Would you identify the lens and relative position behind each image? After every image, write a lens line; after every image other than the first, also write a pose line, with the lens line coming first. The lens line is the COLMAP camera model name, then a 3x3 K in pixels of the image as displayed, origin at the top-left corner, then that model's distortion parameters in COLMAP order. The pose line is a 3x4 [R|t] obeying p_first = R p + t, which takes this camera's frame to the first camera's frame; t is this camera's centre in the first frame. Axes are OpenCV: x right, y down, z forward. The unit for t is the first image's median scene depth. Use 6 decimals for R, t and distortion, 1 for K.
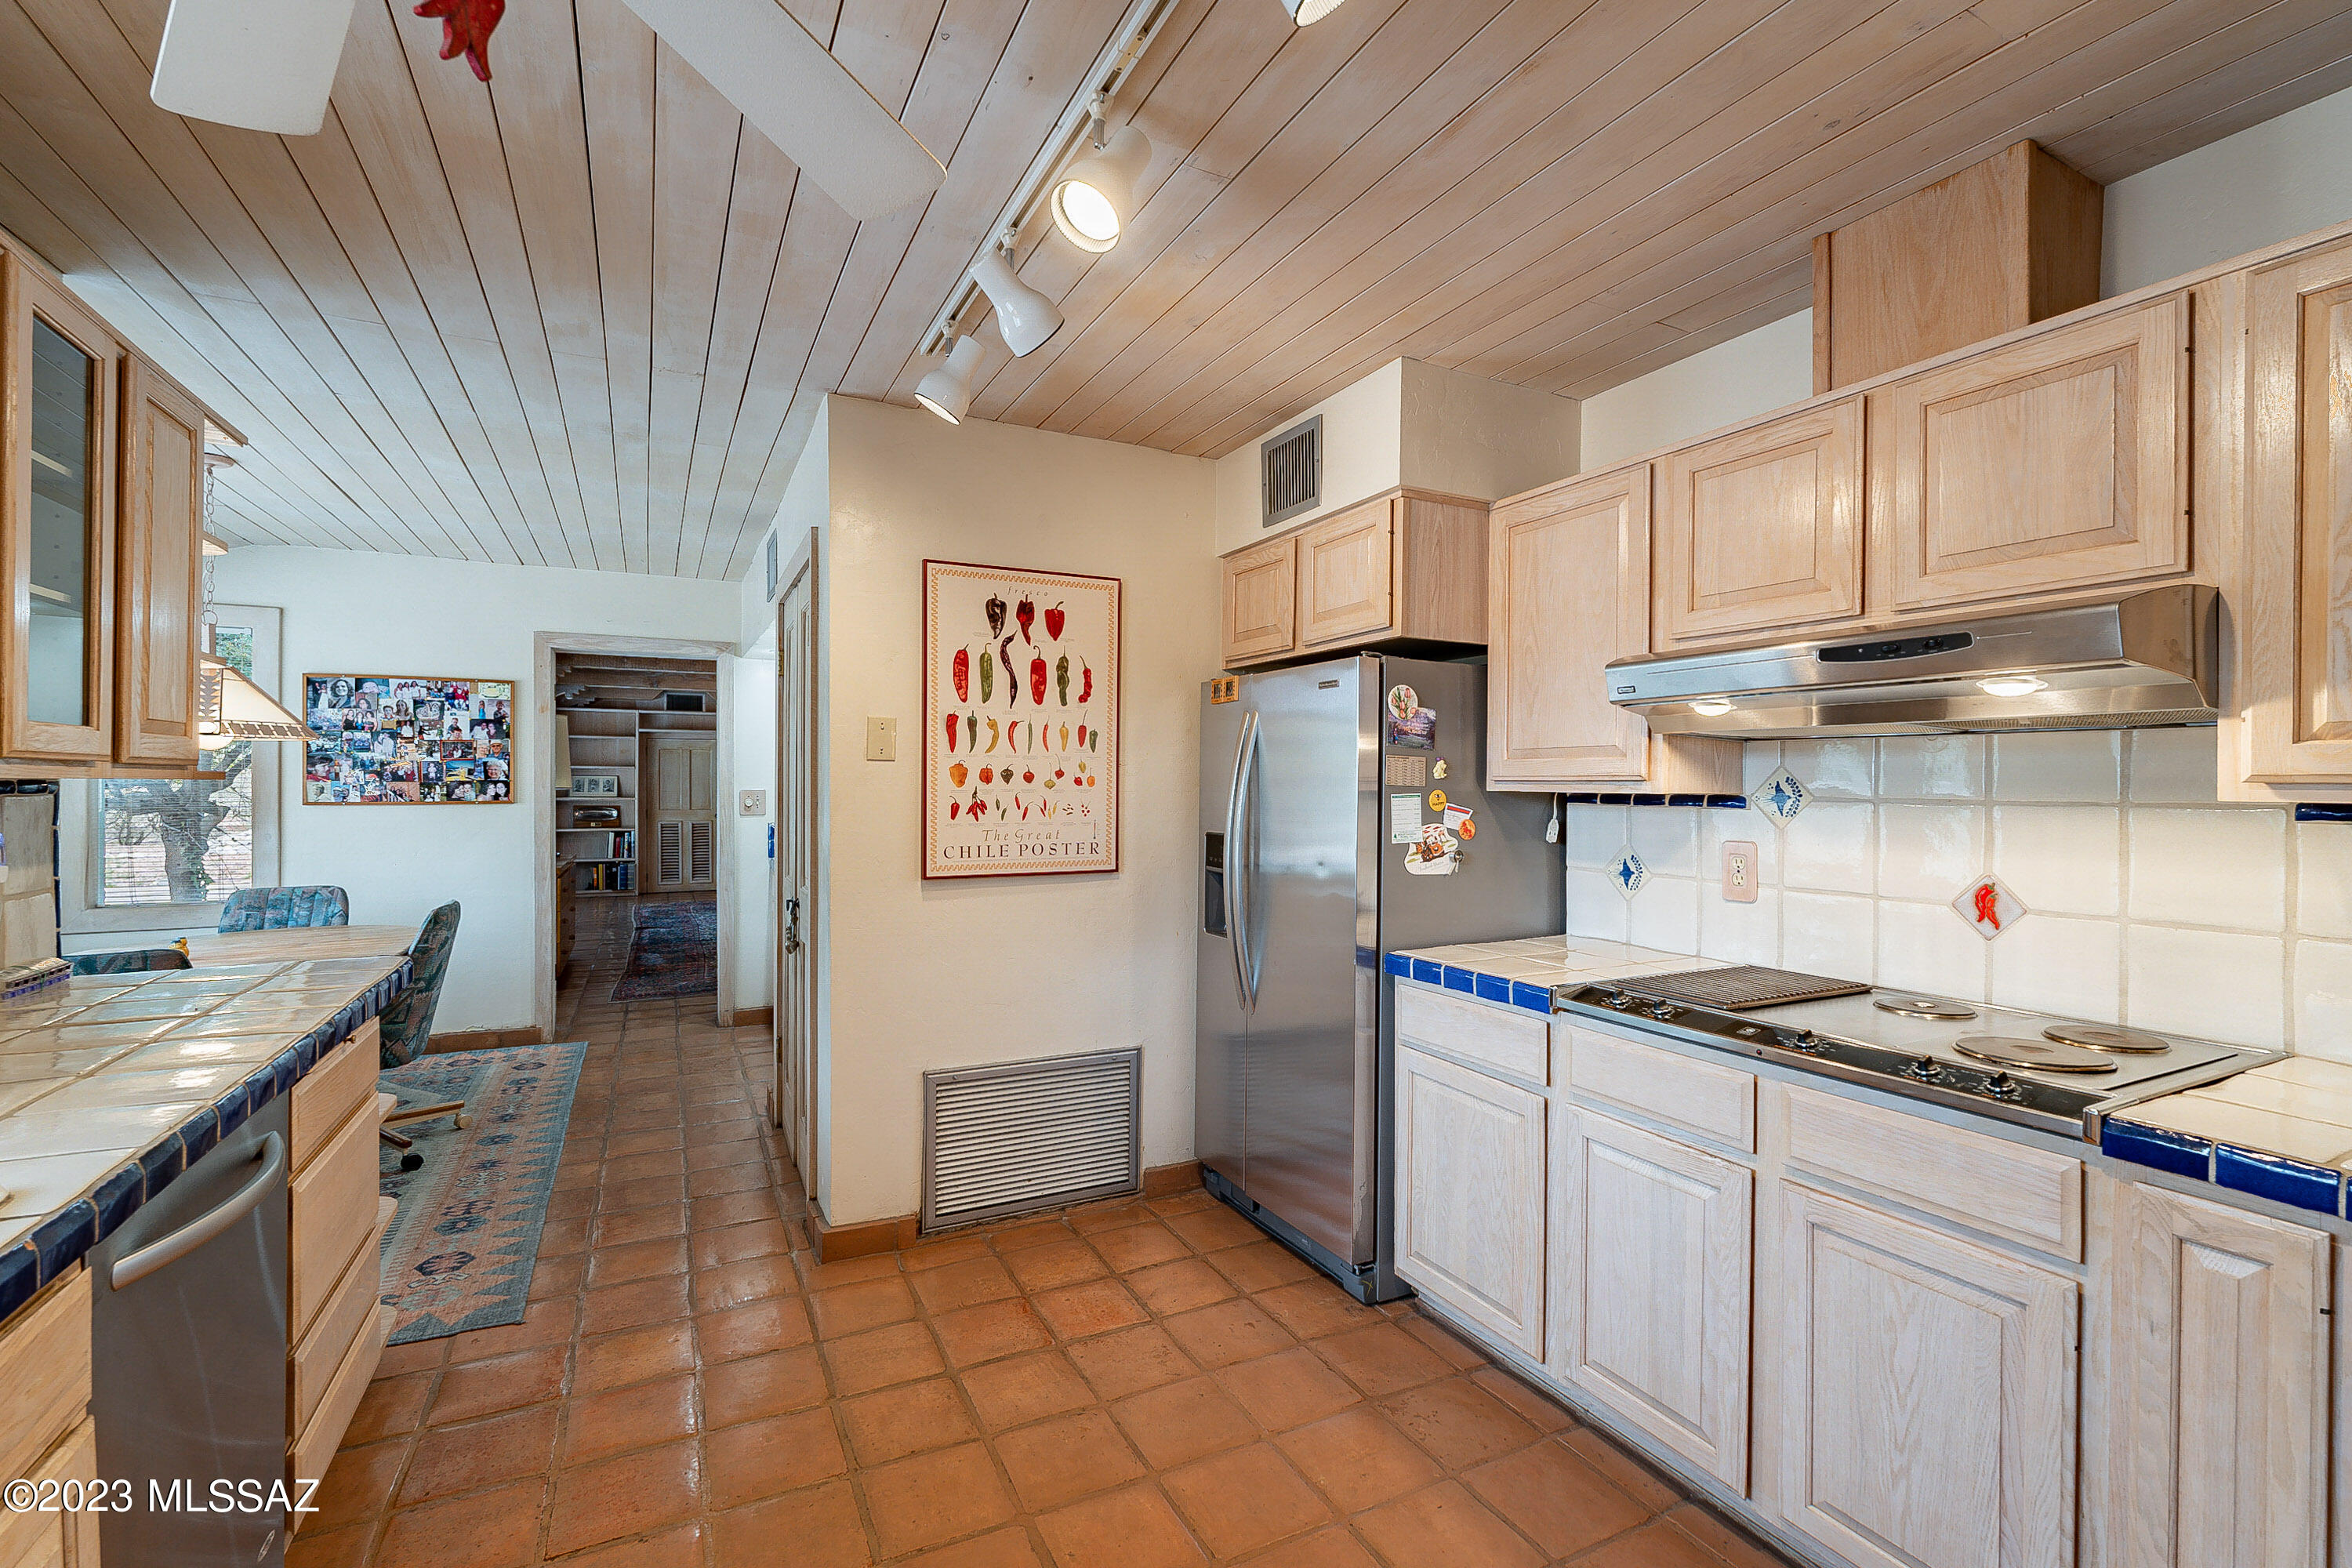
lens RADIAL K [[1043.2, 0, 1171.8], [0, 1043.2, 784.9], [0, 0, 1]] dist [-0.001237, -0.000770]
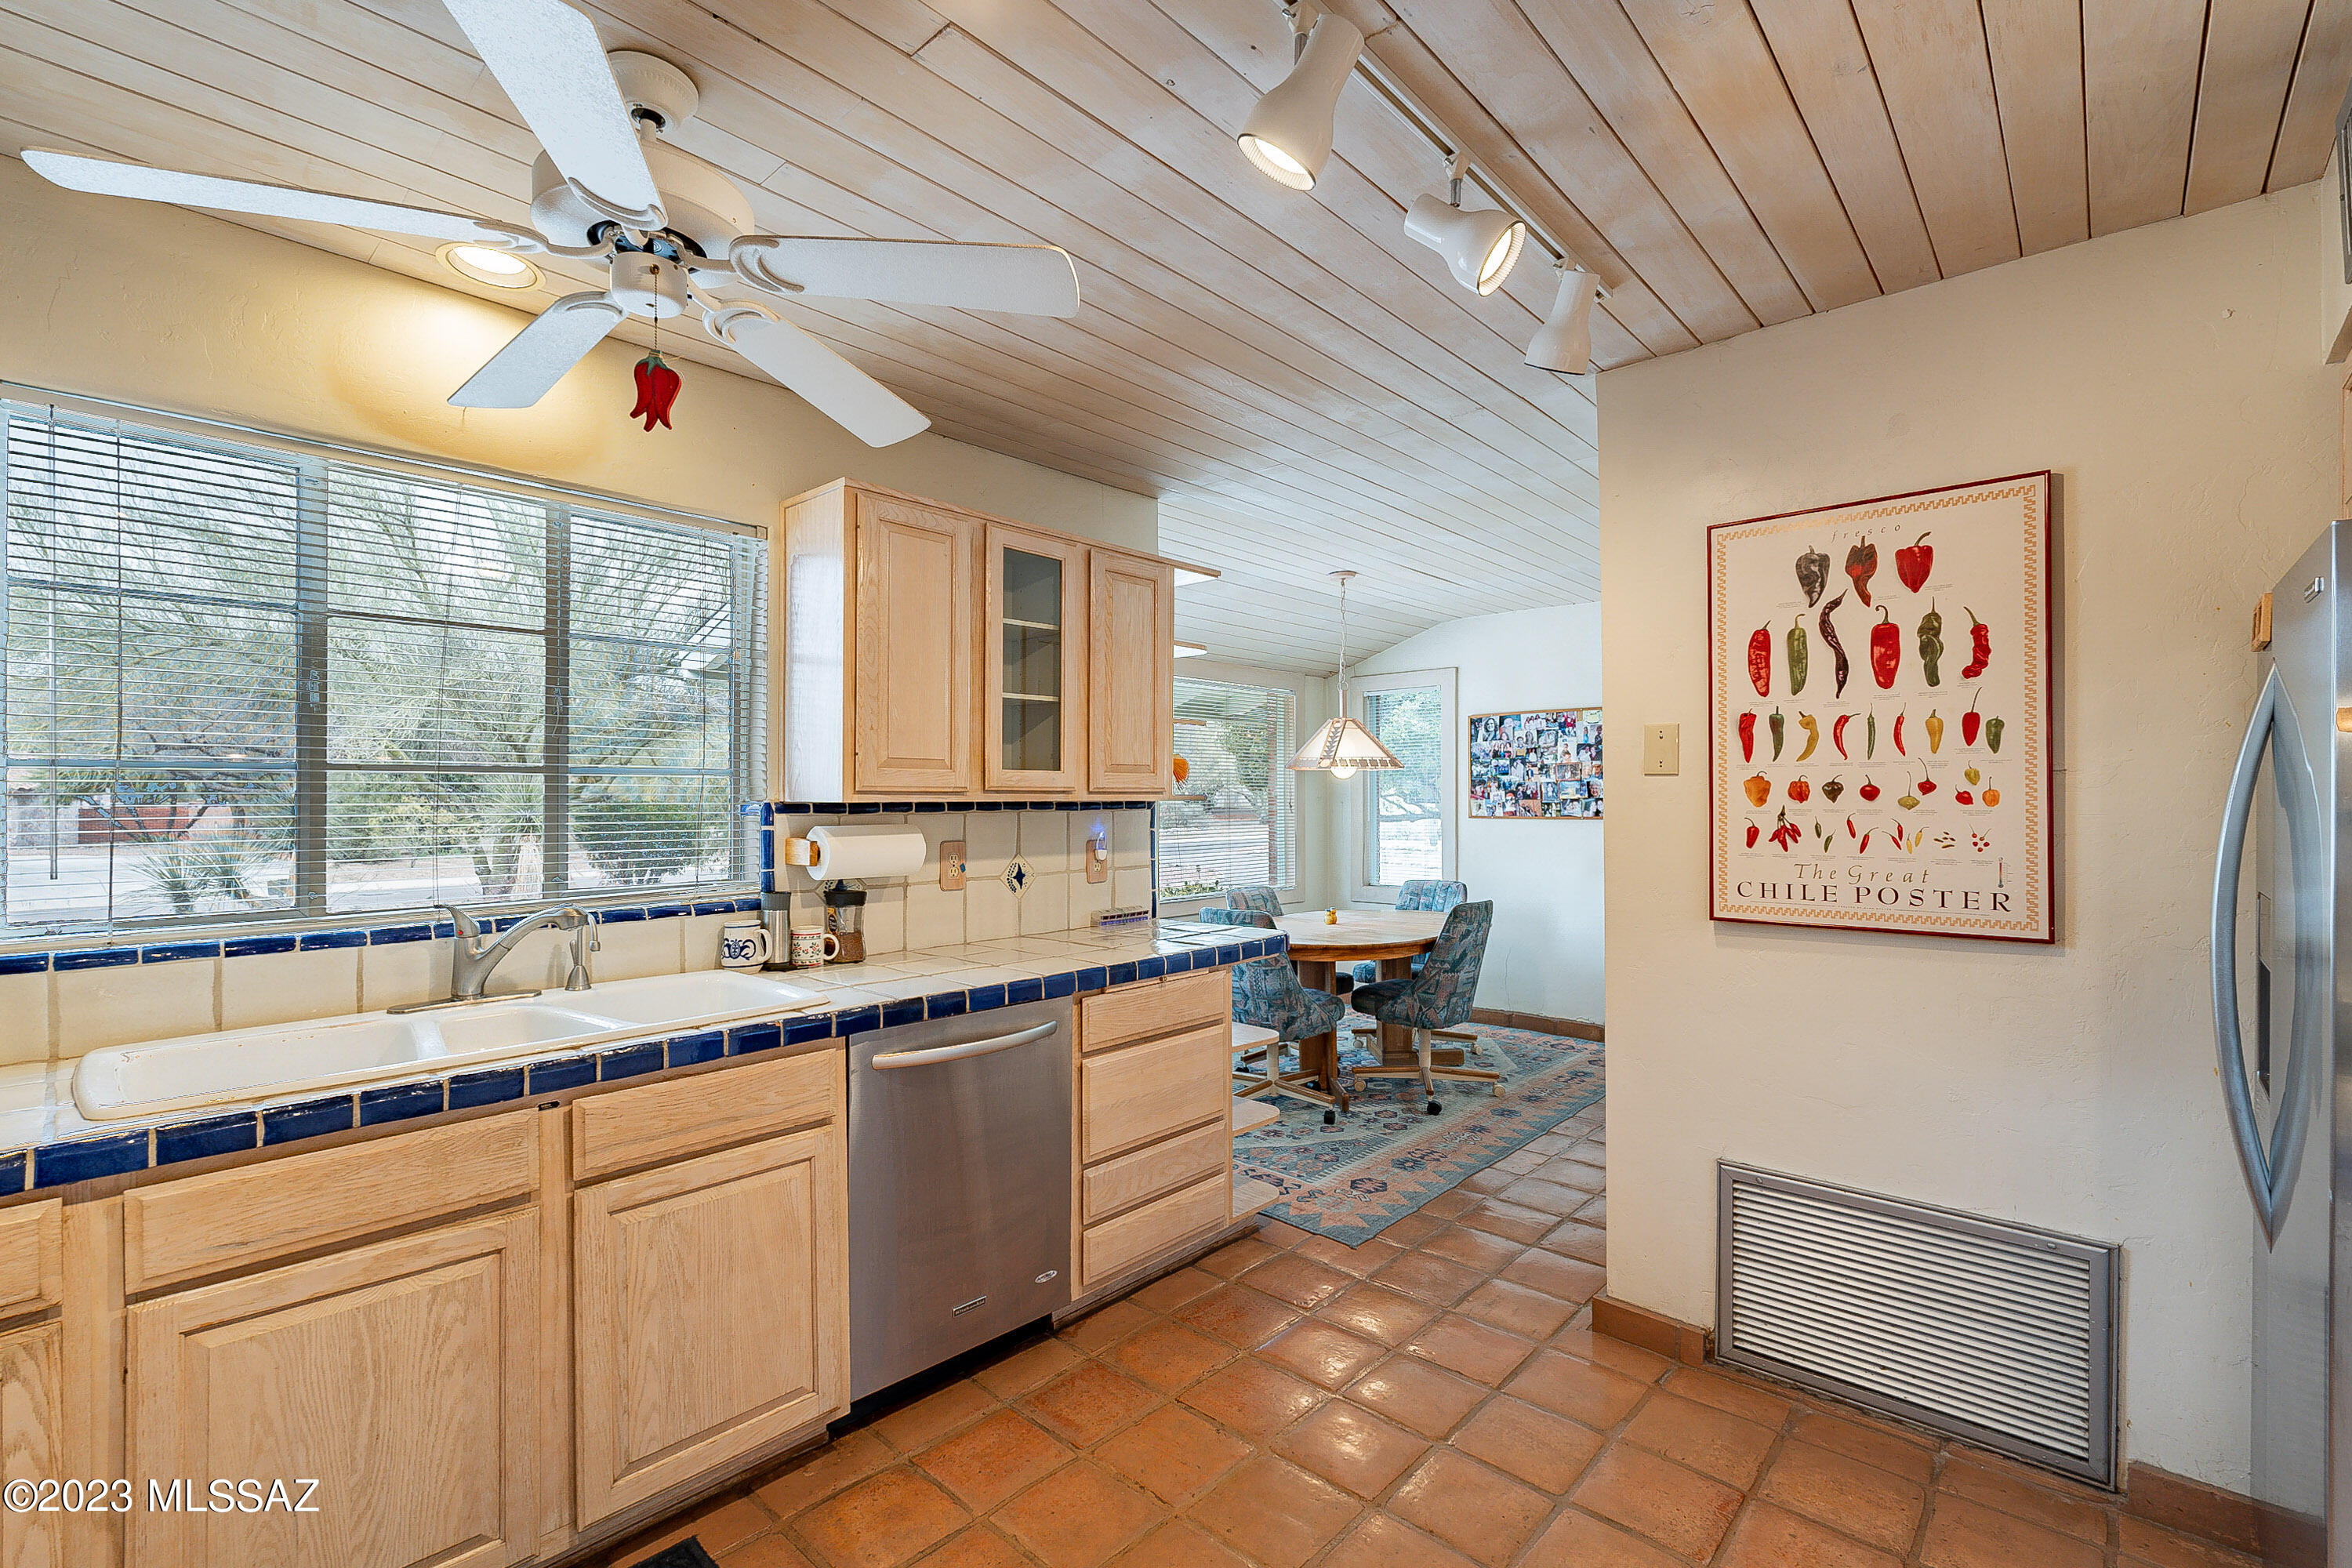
lens RADIAL K [[1039.7, 0, 1174.9], [0, 1039.7, 788.8], [0, 0, 1]] dist [-0.000723, 0.000153]
pose [[0.349796, -0.012583, -0.936741, 0.355514], [0.002095, 0.999918, -0.012649, -0.002011], [0.936824, 0.002462, 0.349793, 0.308373]]
